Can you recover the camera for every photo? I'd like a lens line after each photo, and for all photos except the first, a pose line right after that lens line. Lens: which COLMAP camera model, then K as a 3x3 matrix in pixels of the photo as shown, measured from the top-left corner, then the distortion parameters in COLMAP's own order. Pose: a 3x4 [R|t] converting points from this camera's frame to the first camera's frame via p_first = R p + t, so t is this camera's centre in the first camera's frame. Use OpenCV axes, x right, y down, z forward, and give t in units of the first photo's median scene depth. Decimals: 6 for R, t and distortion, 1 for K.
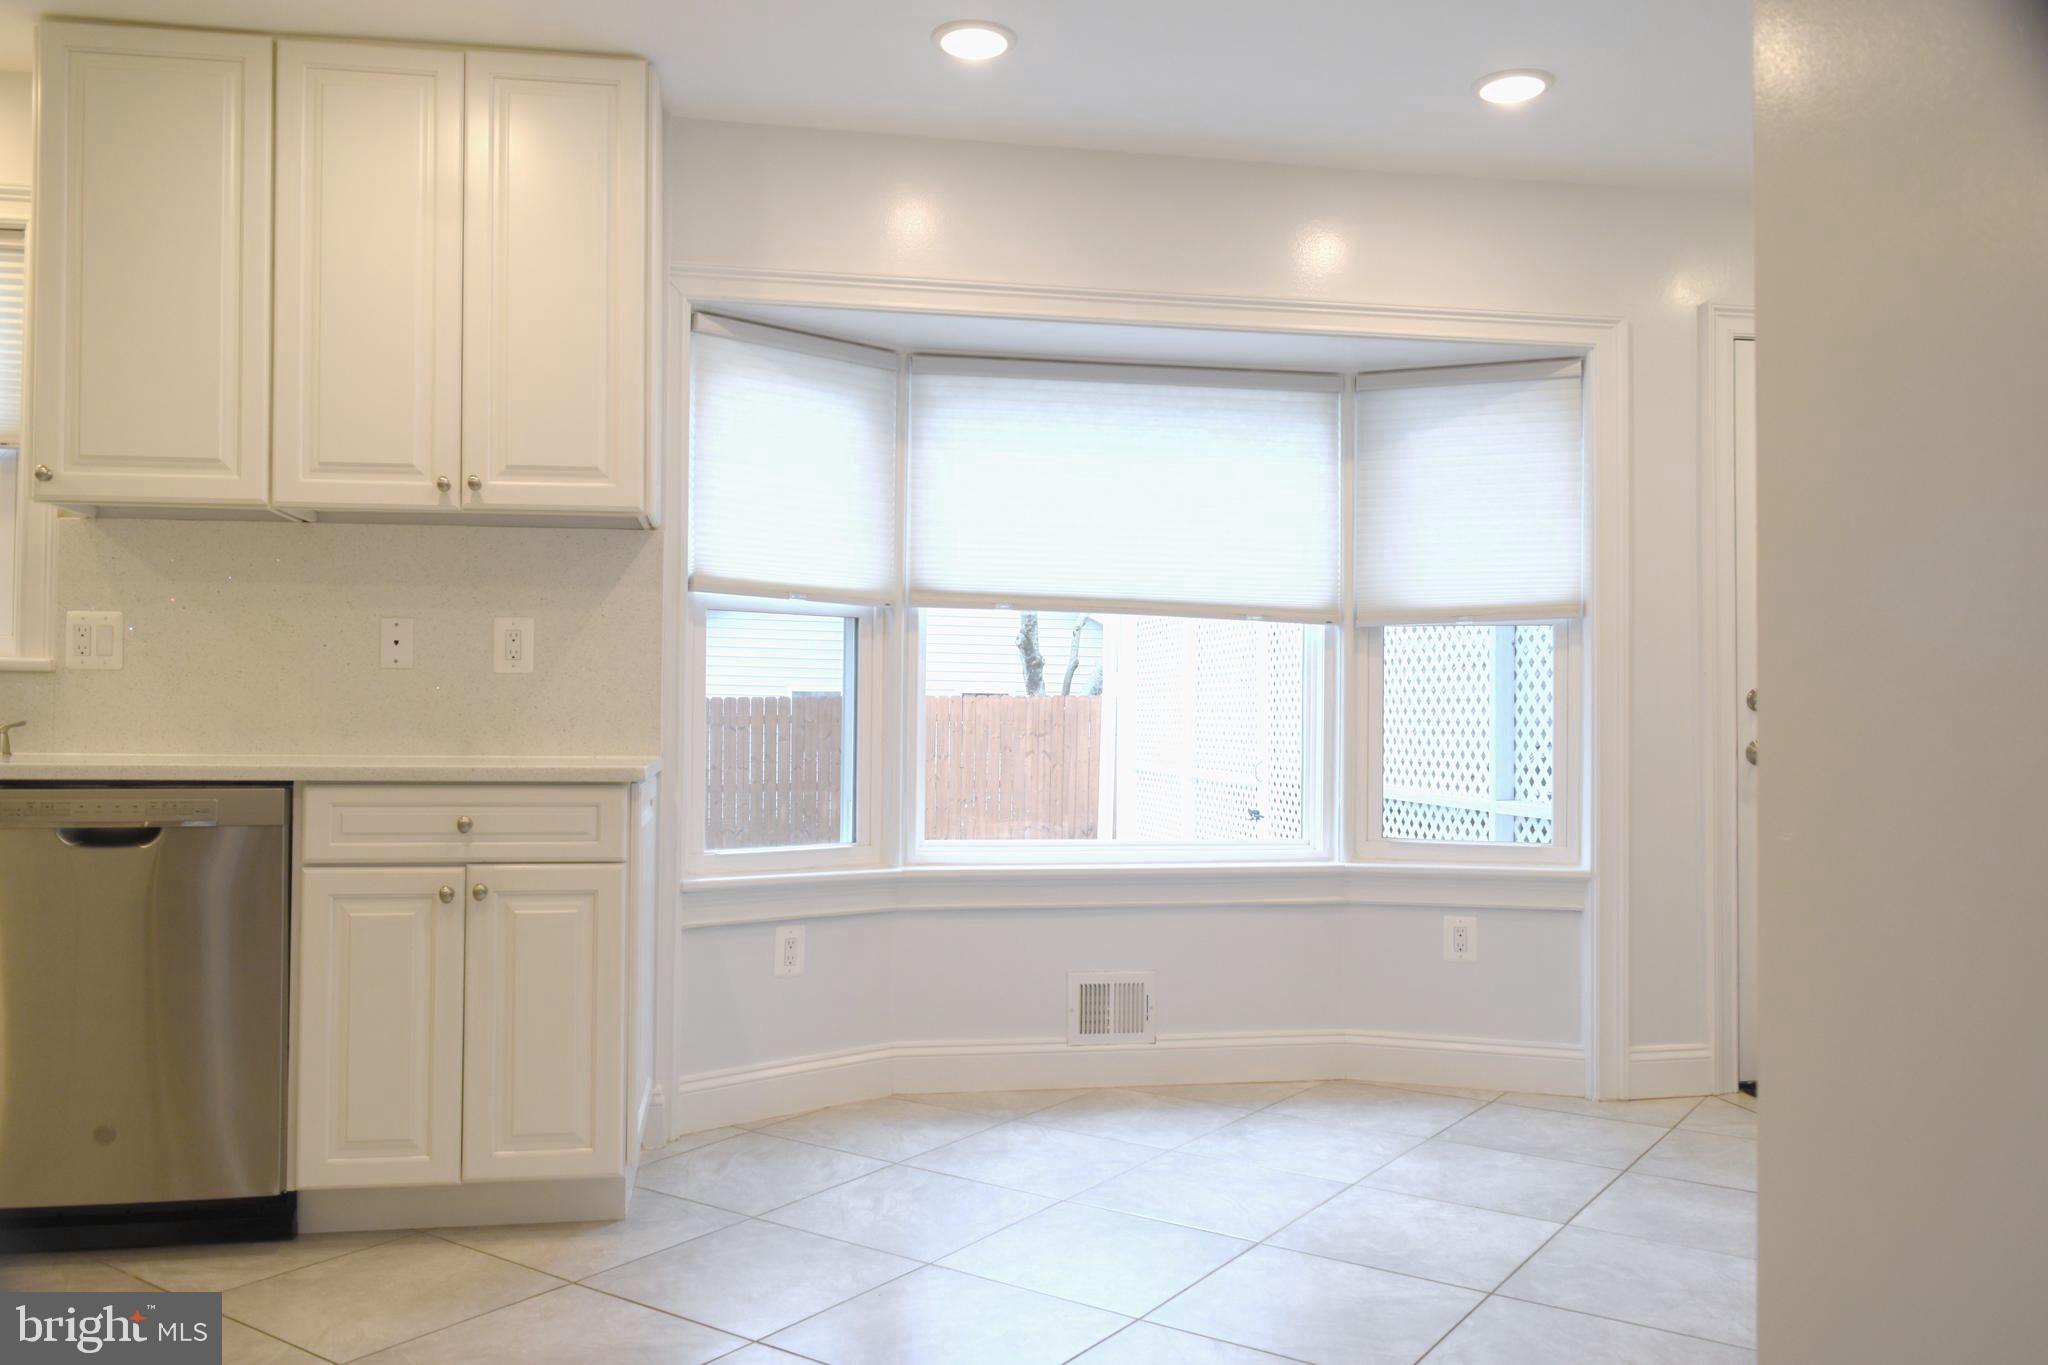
lens RADIAL K [[1624.9, 0, 1035.7], [0, 1624.9, 664.8], [0, 0, 1]] dist [-0.017251, -0.004478]
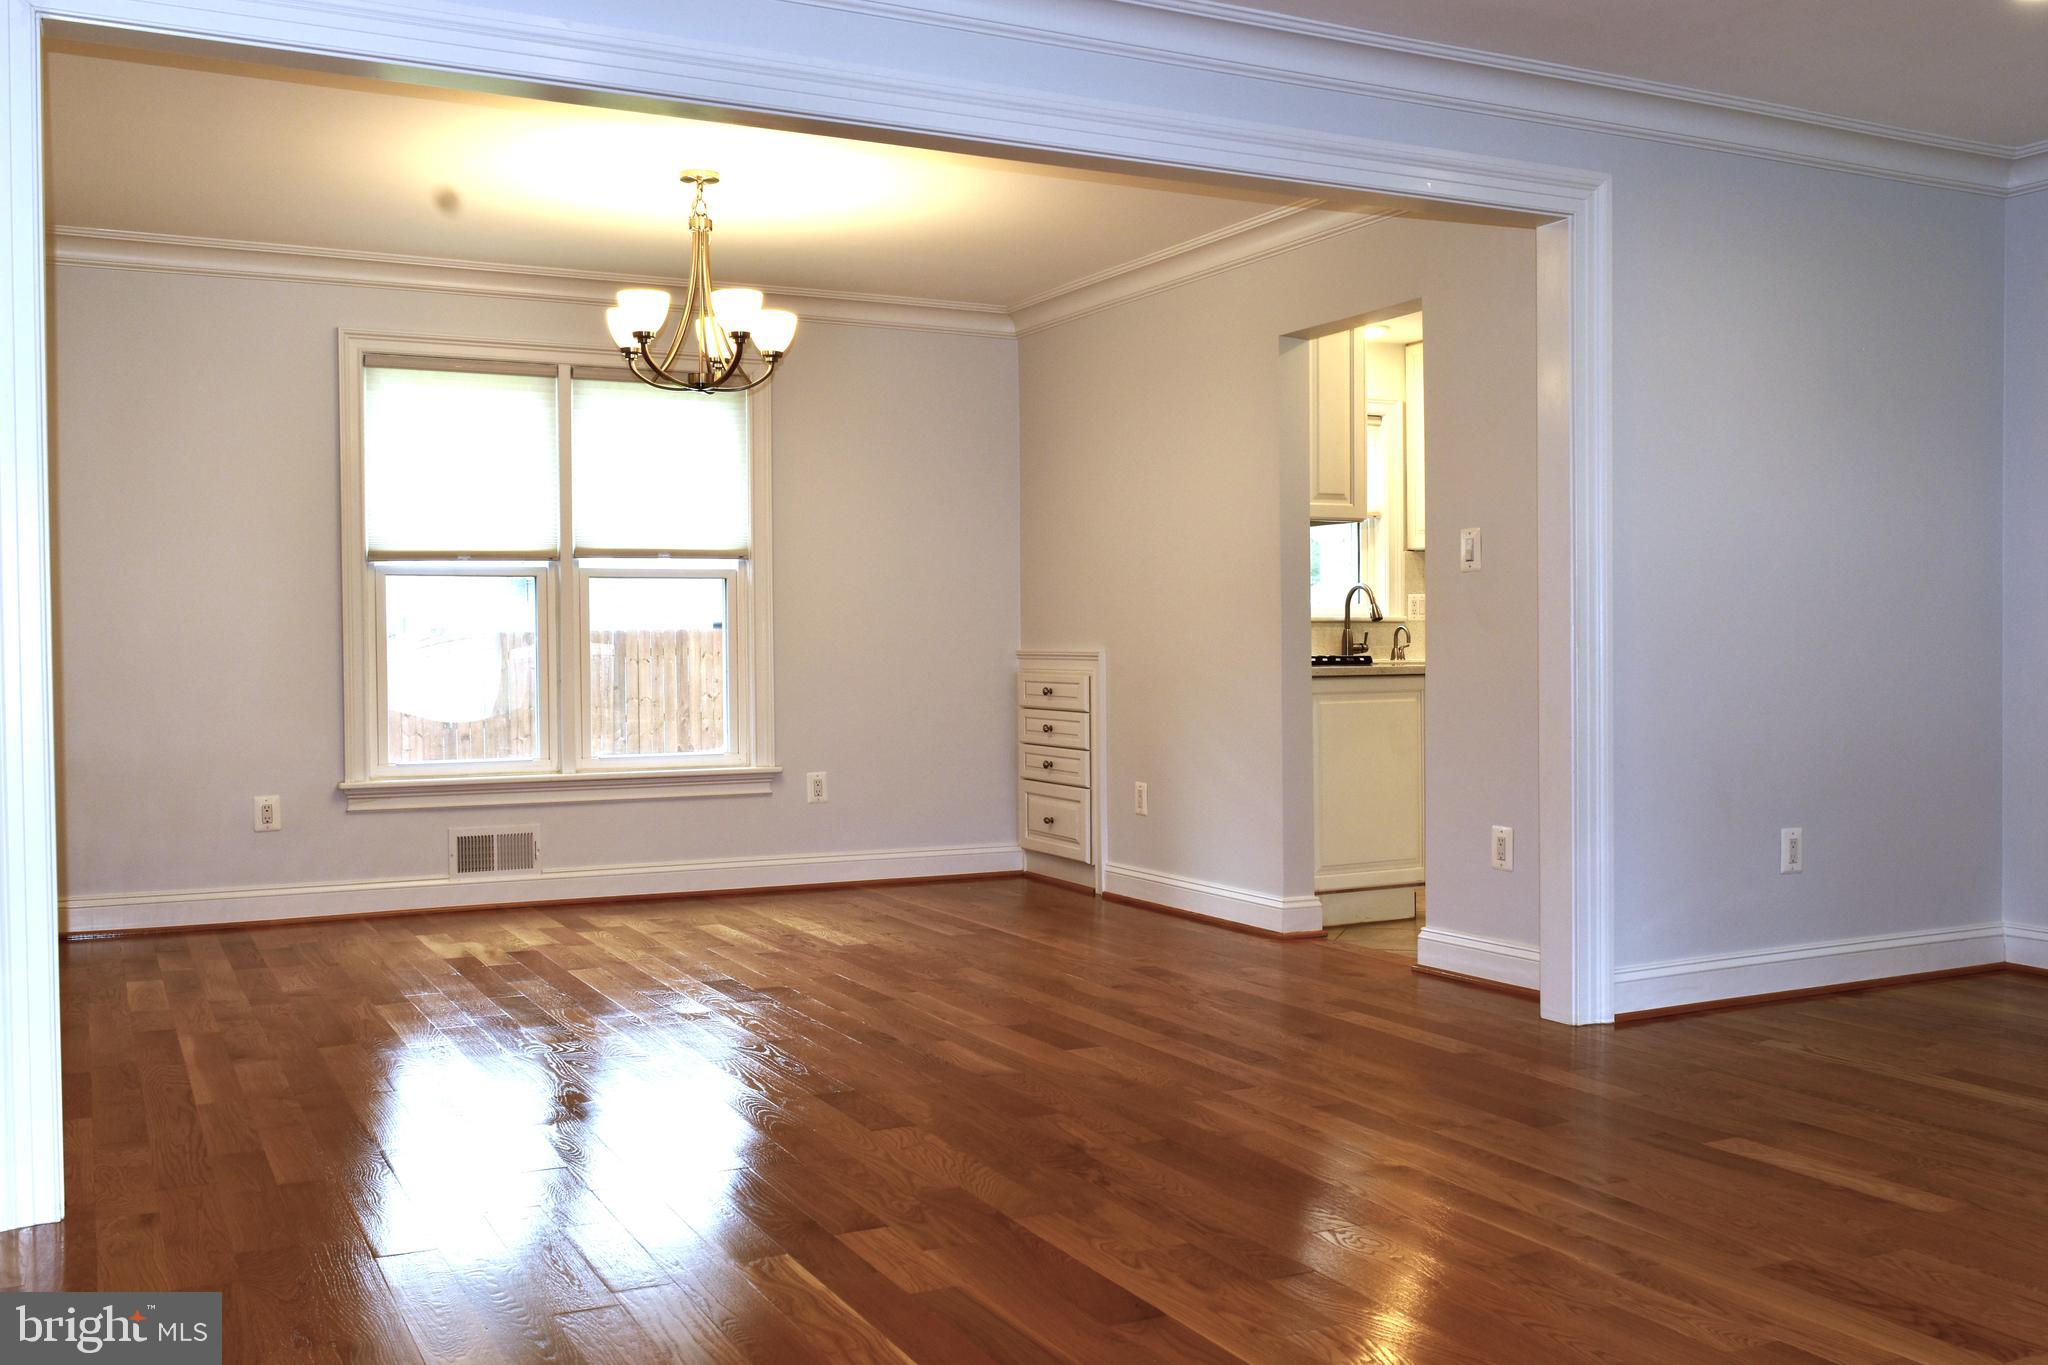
lens RADIAL K [[1875.5, 0, 1023.6], [0, 1875.5, 678.1], [0, 0, 1]] dist [-0.020977, 0.000000]
pose [[0.953434, -0.018810, 0.301016, -1.554099], [0.004132, 0.998774, 0.049322, -0.038919], [-0.301574, -0.045782, 0.952343, -1.087708]]
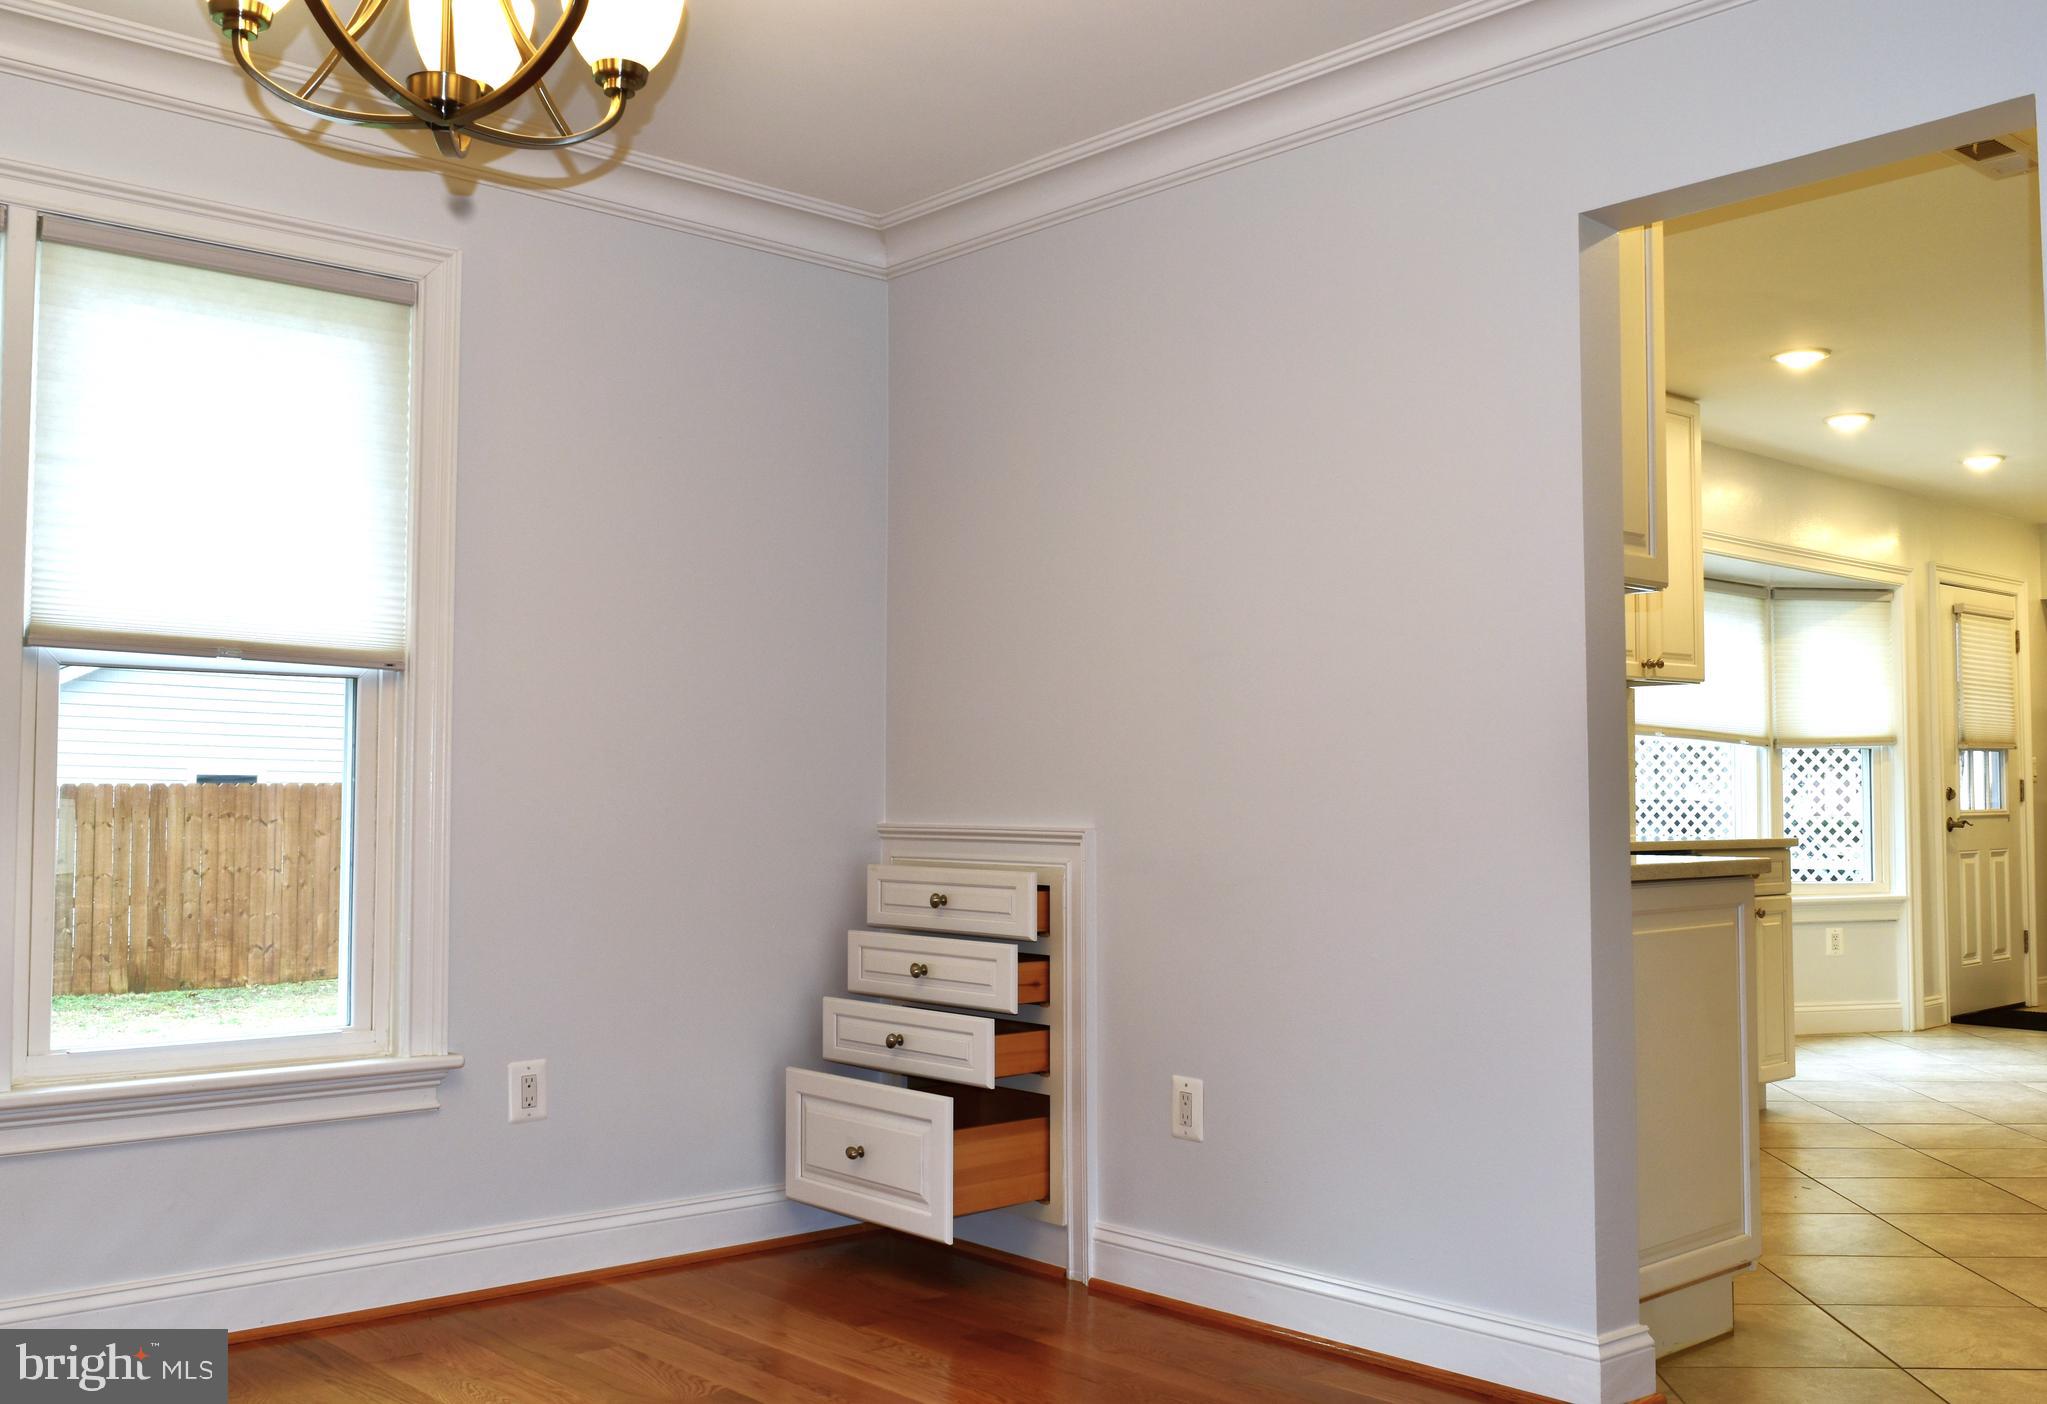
lens RADIAL K [[1943.6, 0, 1055.9], [0, 1943.6, 696.1], [0, 0, 1]] dist [-0.024278, 0.000000]
pose [[0.840454, 0.024672, 0.541321, -1.501844], [-0.012279, 0.999574, -0.026492, -0.016478], [-0.541744, 0.015618, 0.840399, -0.218537]]
